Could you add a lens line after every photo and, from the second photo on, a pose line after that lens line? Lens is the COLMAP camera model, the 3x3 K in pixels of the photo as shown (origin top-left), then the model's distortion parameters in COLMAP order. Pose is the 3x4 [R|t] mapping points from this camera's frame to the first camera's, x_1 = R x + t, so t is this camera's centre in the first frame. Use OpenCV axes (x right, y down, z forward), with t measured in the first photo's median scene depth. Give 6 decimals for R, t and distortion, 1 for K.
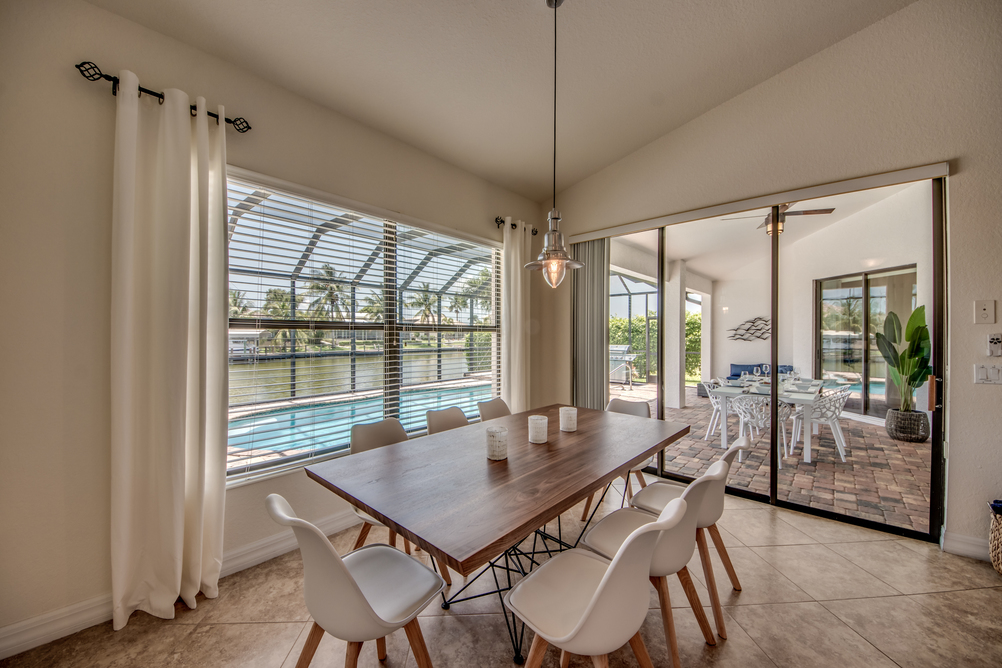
lens RADIAL K [[385.4, 0, 500.9], [0, 385.4, 335.5], [0, 0, 1]] dist [0.007274, -0.010811]
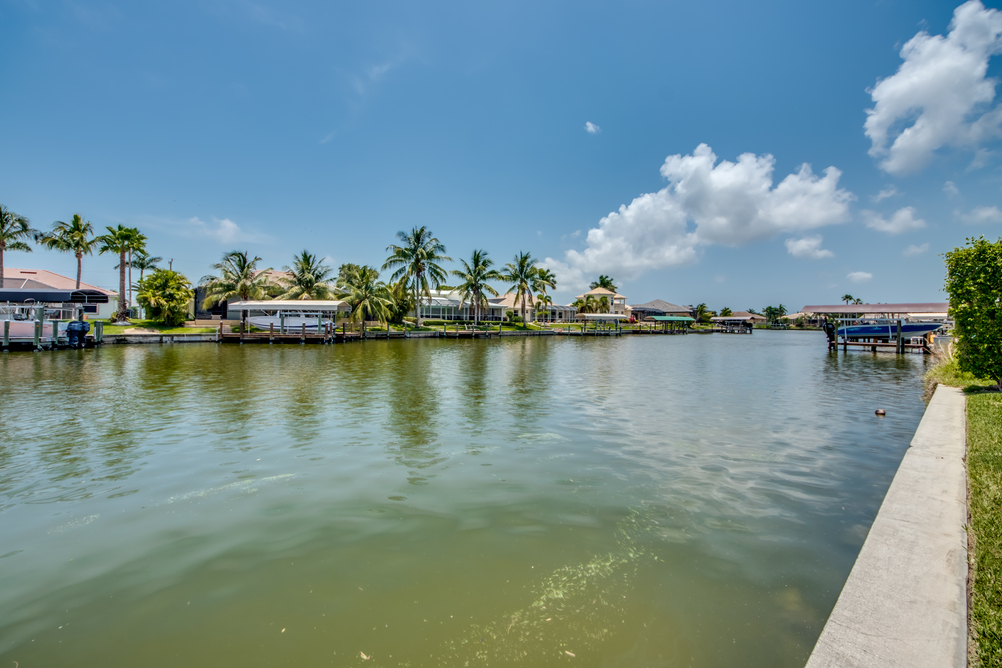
lens RADIAL K [[385.4, 0, 503.1], [0, 385.4, 314.9], [0, 0, 1]] dist [0.007274, -0.010811]
pose [[0.989425, 0.002571, -0.145021, -0.141397], [-0.005479, 0.999792, -0.019658, 0.018806], [0.144940, 0.020245, 0.989233, 0.221170]]
